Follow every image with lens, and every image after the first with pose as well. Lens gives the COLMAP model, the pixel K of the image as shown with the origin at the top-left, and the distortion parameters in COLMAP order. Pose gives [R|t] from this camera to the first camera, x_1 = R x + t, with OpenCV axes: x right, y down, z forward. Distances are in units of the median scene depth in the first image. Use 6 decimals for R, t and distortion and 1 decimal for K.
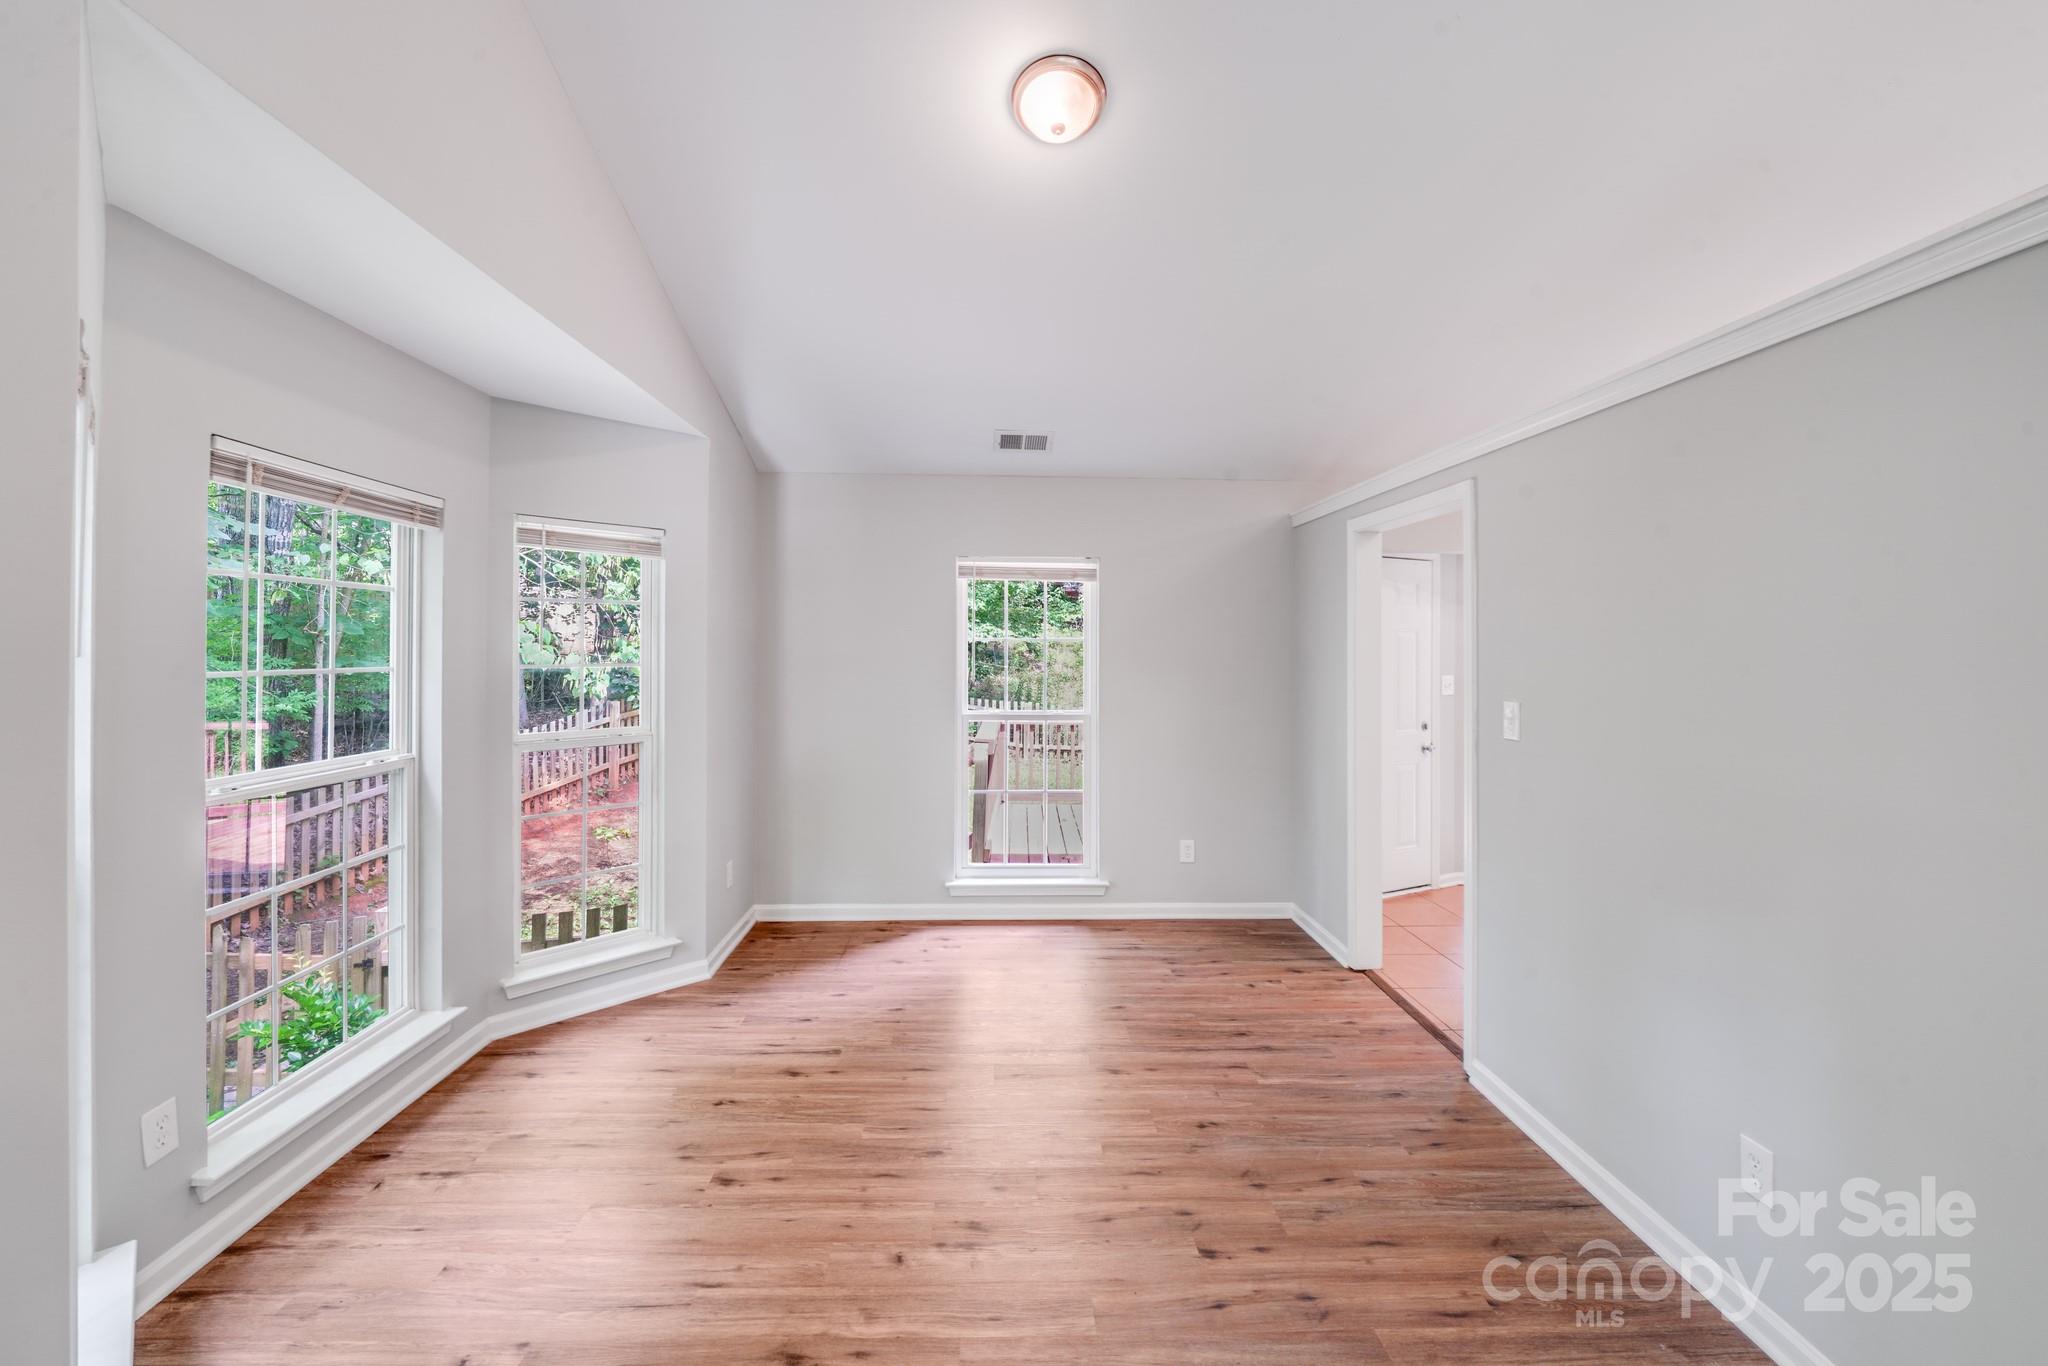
lens RADIAL K [[872.7, 0, 1034.5], [0, 872.7, 633.7], [0, 0, 1]] dist [-0.006476, -0.000245]
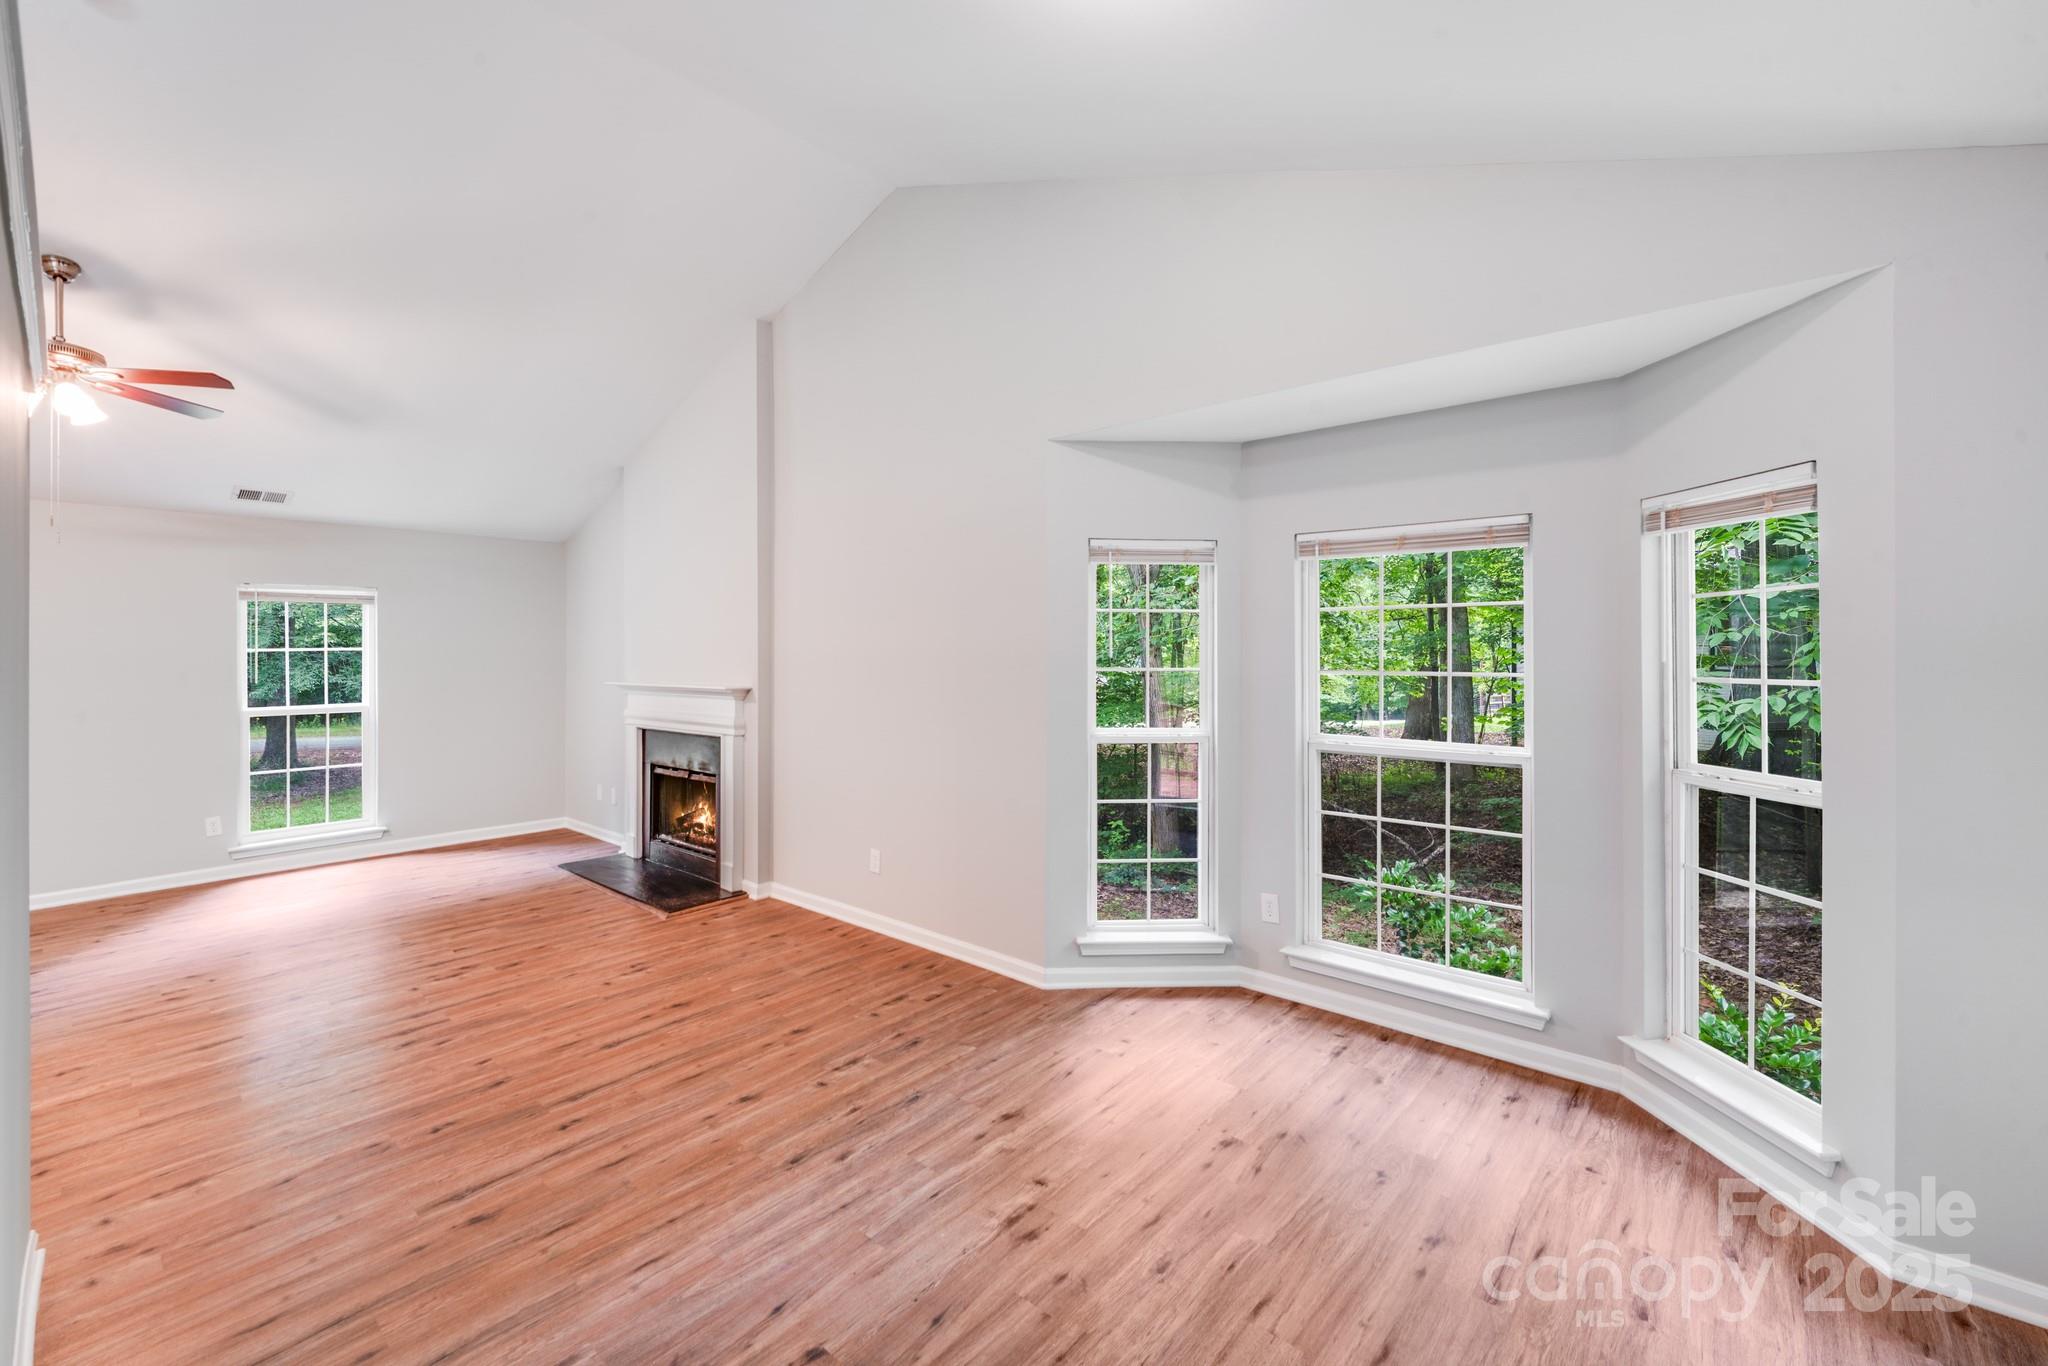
lens RADIAL K [[832.8, 0, 1034.1], [0, 832.8, 650.6], [0, 0, 1]] dist [-0.007550, -0.000350]
pose [[-0.689894, -0.003073, -0.723904, 0.381611], [0.011342, 0.999822, -0.015052, 0.006773], [0.723822, -0.018595, -0.689736, 1.018432]]
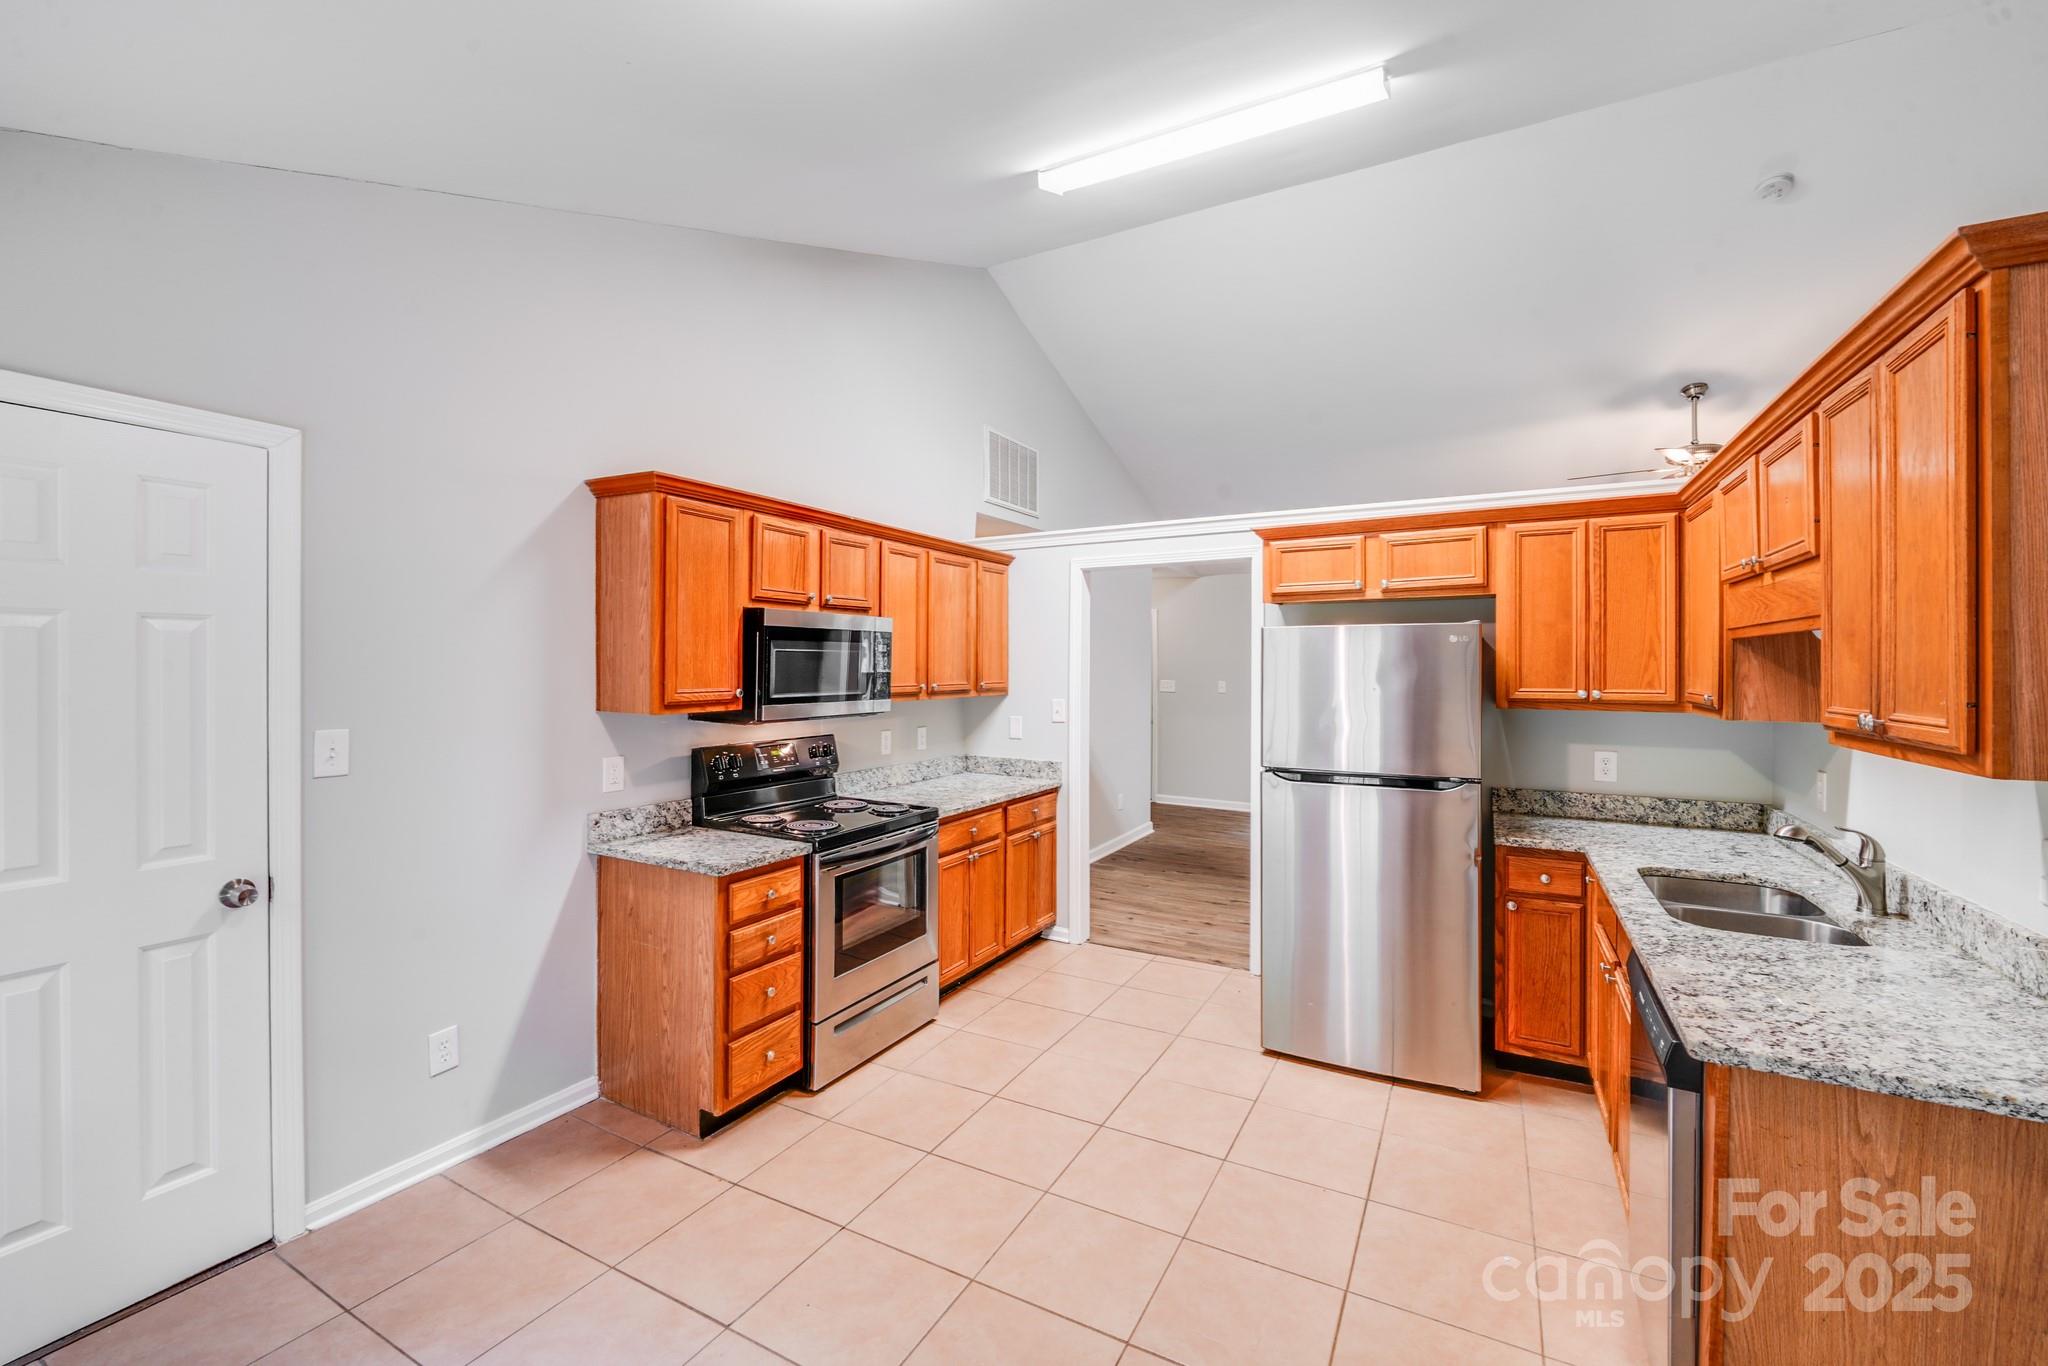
lens RADIAL K [[858.2, 0, 1012.1], [0, 858.2, 663.2], [0, 0, 1]] dist [-0.001125, -0.000704]
pose [[-0.845637, -0.006890, 0.533715, 0.672422], [-0.015218, 0.999821, -0.011204, 0.008617], [-0.533542, -0.017597, -0.845590, 1.317020]]
